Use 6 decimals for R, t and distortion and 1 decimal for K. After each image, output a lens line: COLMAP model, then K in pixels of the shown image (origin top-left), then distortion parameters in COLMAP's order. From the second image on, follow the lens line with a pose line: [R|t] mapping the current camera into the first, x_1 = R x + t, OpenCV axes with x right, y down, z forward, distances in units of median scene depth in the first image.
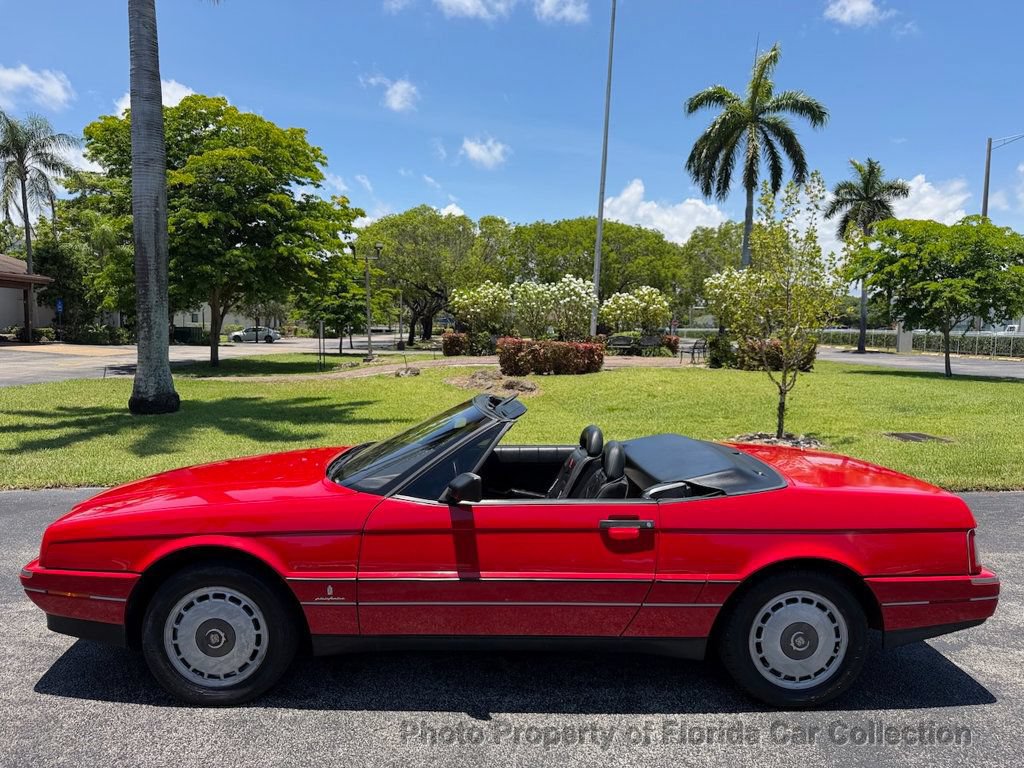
lens RADIAL K [[736.6, 0, 529.6], [0, 736.6, 389.1], [0, 0, 1]] dist [0.012781, -0.023130]
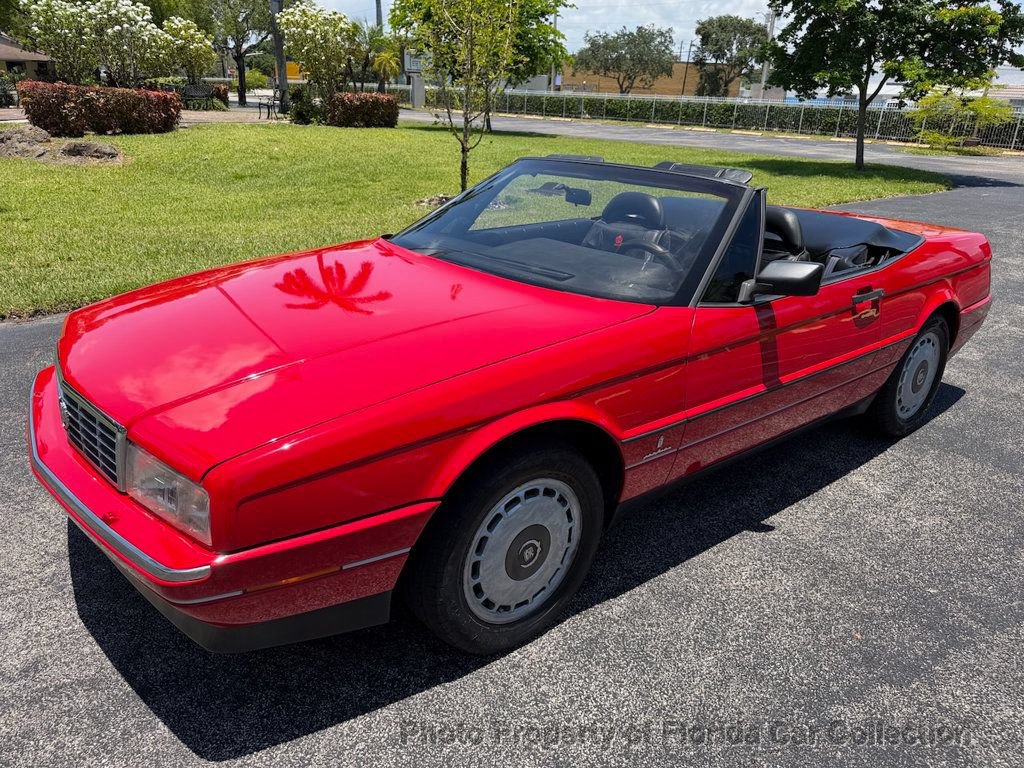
lens RADIAL K [[736.6, 0, 525.2], [0, 736.6, 385.1], [0, 0, 1]] dist [0.012781, -0.023130]
pose [[0.778192, -0.211367, 0.591389, -0.154761], [0.021205, 0.949969, 0.311623, -0.001630], [-0.627668, -0.229962, 0.743741, 0.108596]]
